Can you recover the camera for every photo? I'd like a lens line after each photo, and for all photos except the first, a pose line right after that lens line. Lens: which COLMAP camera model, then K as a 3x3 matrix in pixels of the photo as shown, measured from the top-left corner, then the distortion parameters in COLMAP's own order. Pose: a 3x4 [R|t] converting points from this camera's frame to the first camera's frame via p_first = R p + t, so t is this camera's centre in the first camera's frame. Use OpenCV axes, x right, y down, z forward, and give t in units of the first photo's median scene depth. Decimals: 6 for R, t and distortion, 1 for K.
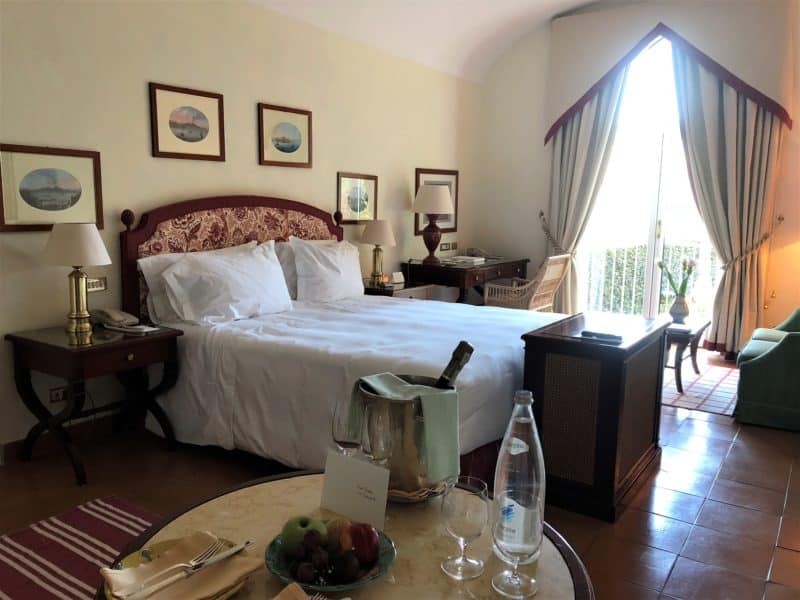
lens RADIAL K [[632.3, 0, 397.2], [0, 632.3, 297.9], [0, 0, 1]] dist [-0.003958, -0.020282]
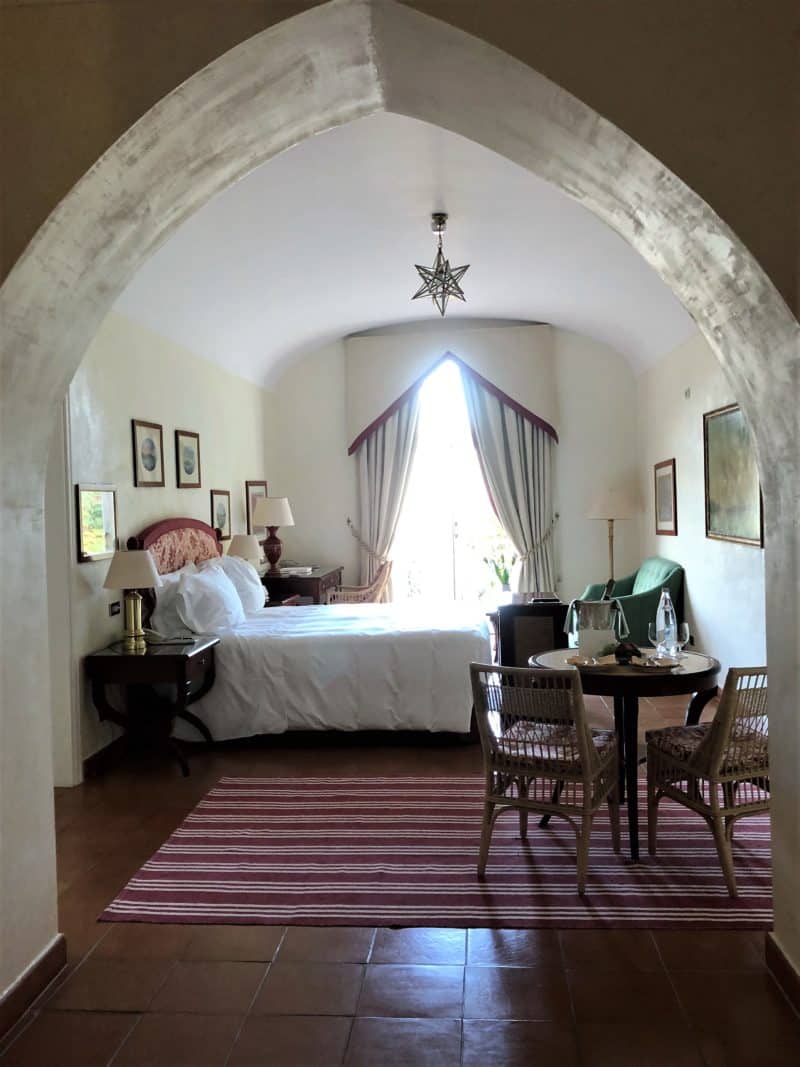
lens RADIAL K [[843.3, 0, 404.6], [0, 843.3, 527.6], [0, 0, 1]] dist [-0.003958, -0.020282]
pose [[0.880880, -0.052880, 0.470376, -0.506849], [0.110270, 0.989324, -0.095284, 0.023734], [-0.460316, 0.135802, 0.877307, -0.346346]]
